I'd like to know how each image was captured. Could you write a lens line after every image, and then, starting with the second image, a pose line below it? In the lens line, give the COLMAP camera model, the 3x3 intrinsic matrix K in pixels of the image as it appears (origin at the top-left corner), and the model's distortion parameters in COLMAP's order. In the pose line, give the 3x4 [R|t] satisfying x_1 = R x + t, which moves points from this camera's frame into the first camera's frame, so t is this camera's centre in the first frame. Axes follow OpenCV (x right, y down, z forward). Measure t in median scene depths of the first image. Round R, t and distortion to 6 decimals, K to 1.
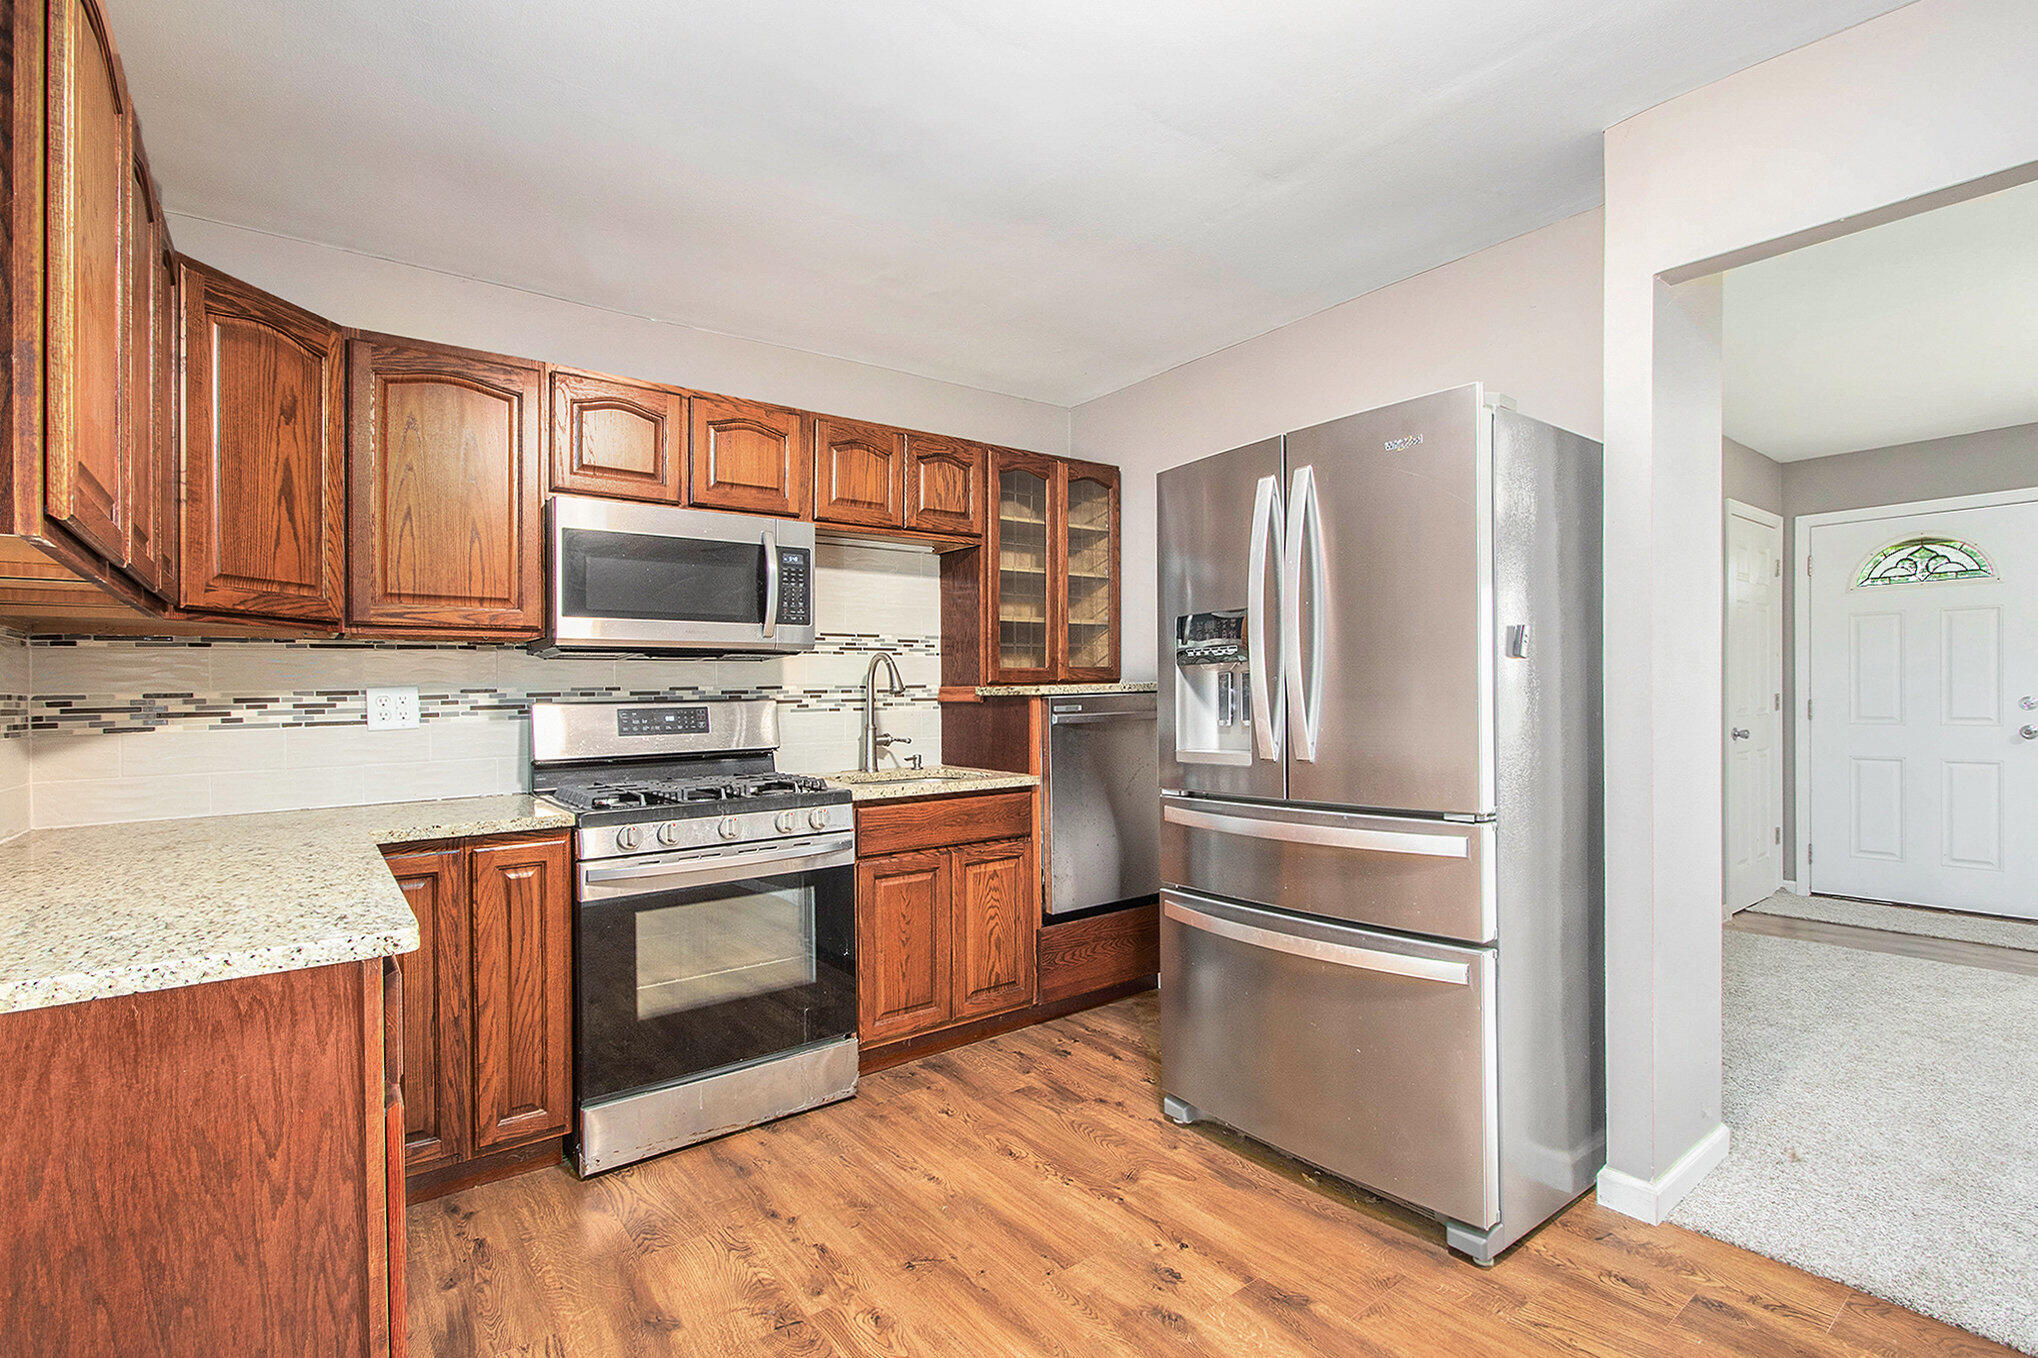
lens RADIAL K [[945.7, 0, 1019.0], [0, 945.7, 679.0], [0, 0, 1]] dist [-0.023443, 0.013891]
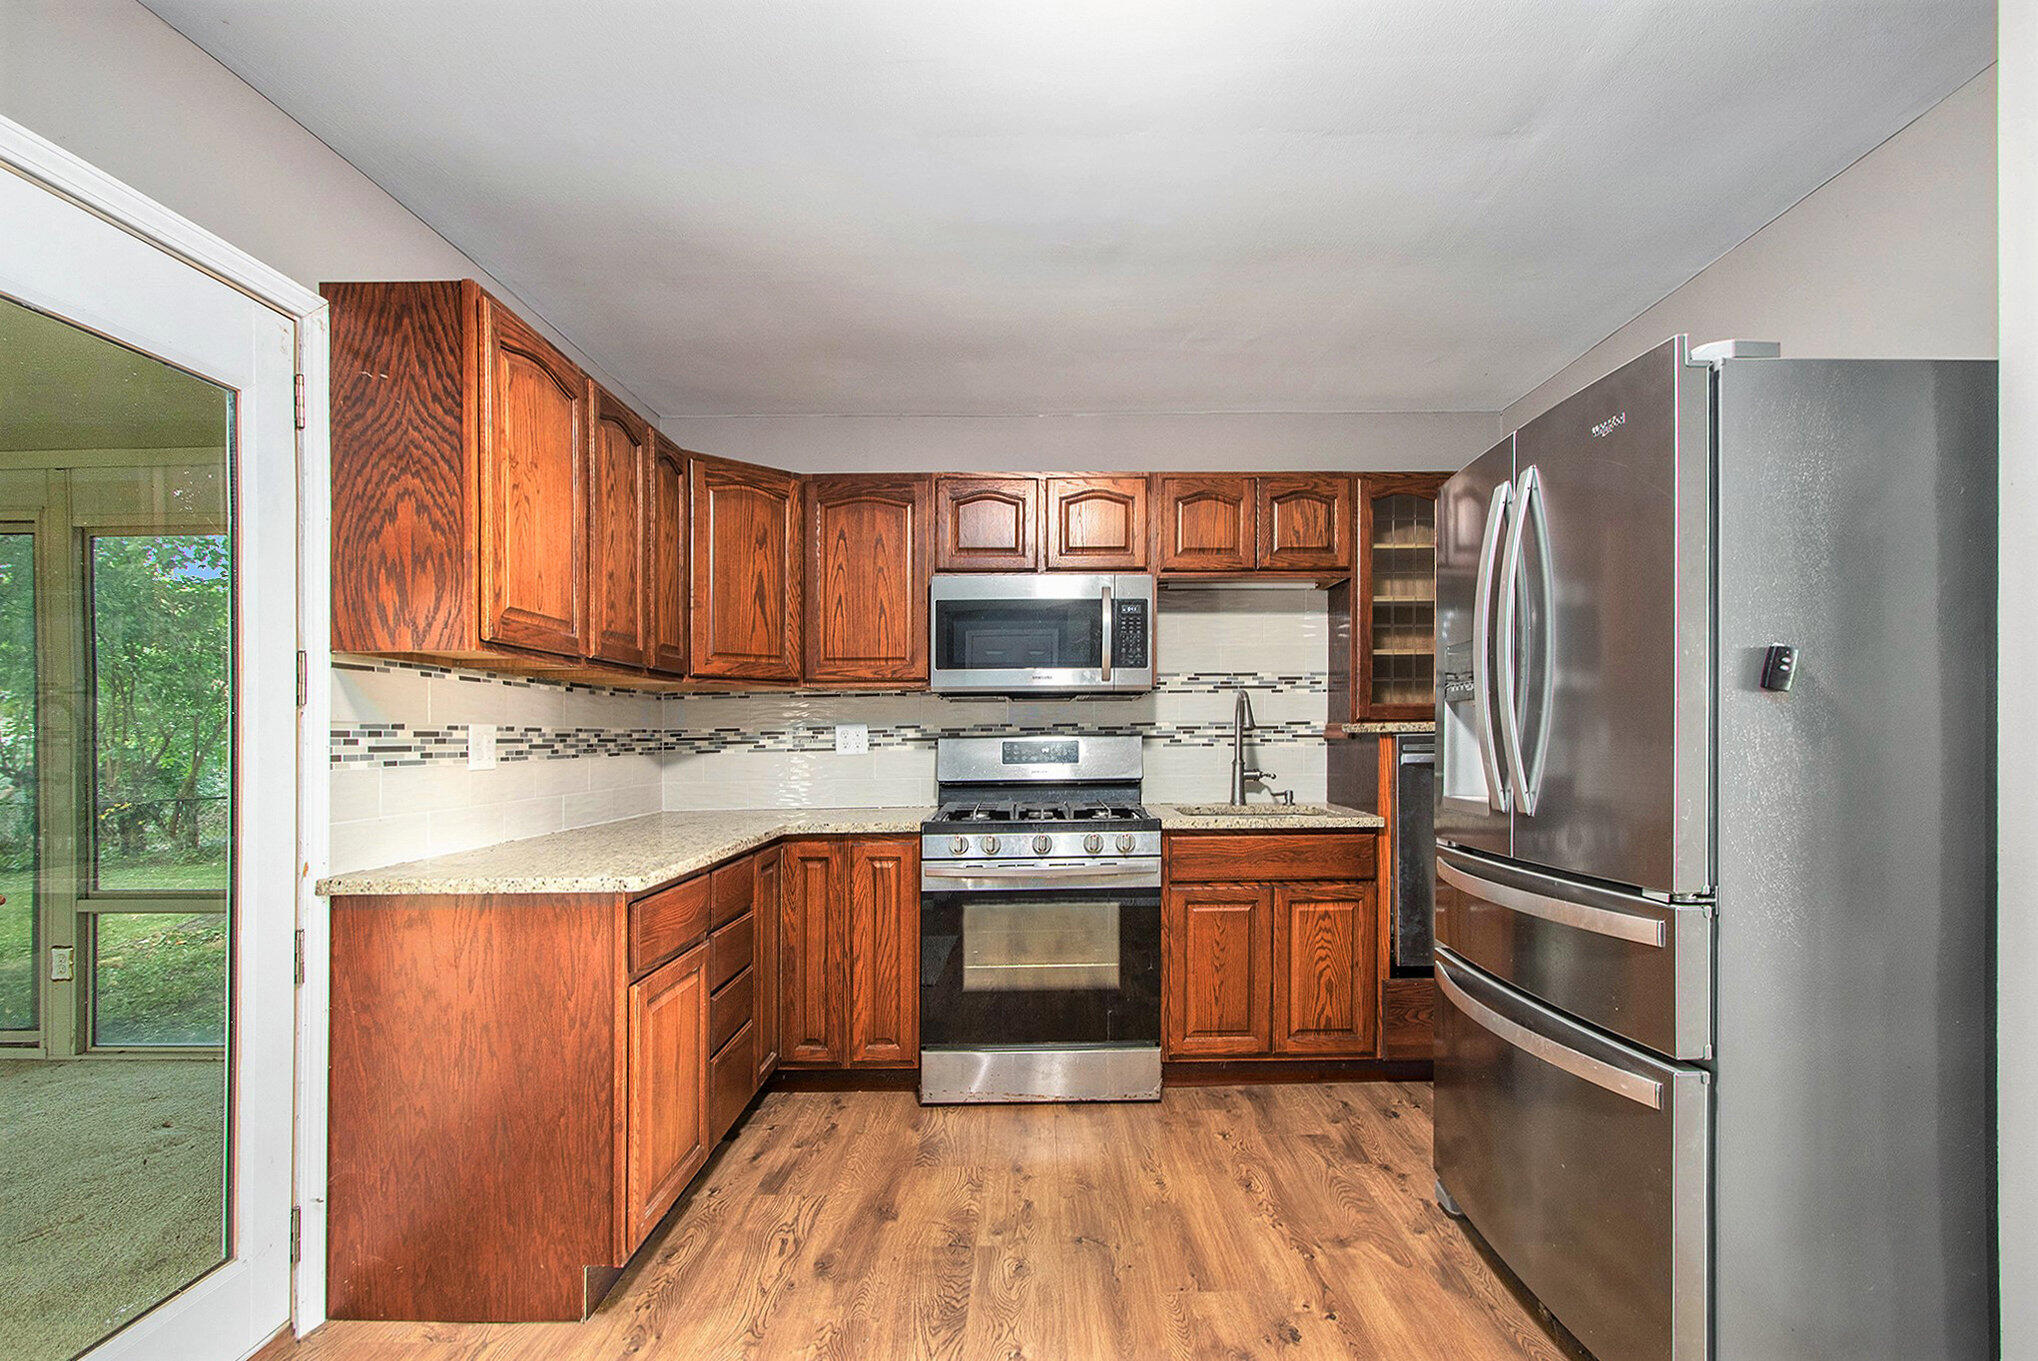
lens RADIAL K [[947.5, 0, 1059.2], [0, 947.5, 709.7], [0, 0, 1]] dist [-0.001746, -0.000094]
pose [[0.806200, -0.007527, -0.591595, 0.380701], [0.006288, 0.999972, -0.004152, -0.004805], [0.591609, -0.000373, 0.806225, 0.049481]]
